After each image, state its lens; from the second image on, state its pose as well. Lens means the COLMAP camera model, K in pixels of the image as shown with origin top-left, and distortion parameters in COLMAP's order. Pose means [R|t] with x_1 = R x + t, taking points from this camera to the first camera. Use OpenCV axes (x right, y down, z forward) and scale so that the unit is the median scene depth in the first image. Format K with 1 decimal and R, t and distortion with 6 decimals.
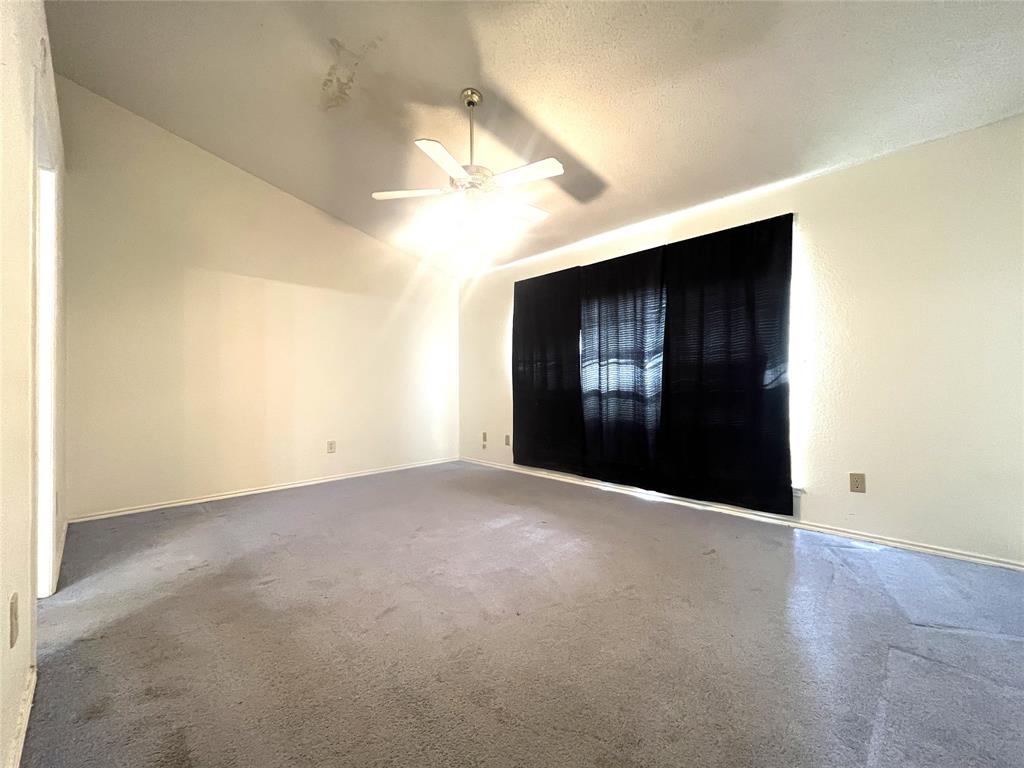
lens RADIAL K [[416.2, 0, 512.0], [0, 416.2, 384.0], [0, 0, 1]] dist [-0.002539, -0.000559]
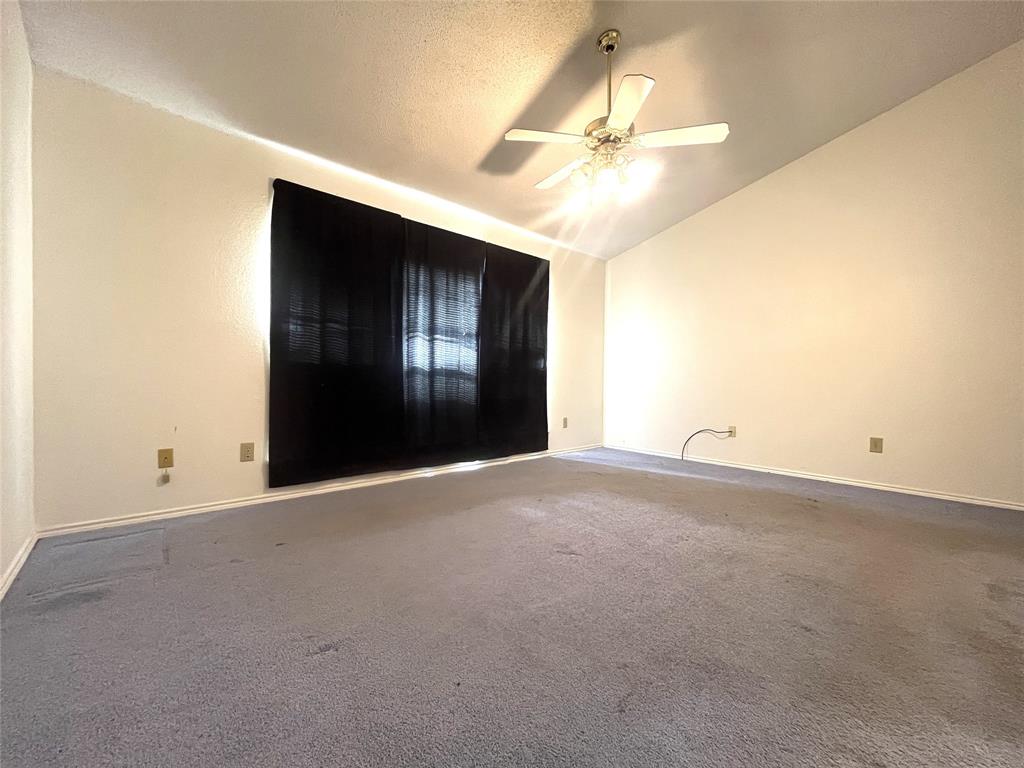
lens RADIAL K [[416.2, 0, 512.0], [0, 416.2, 384.0], [0, 0, 1]] dist [-0.002539, -0.000559]
pose [[0.048384, -0.003691, 0.998822, -0.698990], [-0.021908, 0.999749, 0.004756, 0.042711], [-0.998589, -0.022112, 0.048291, 0.791900]]
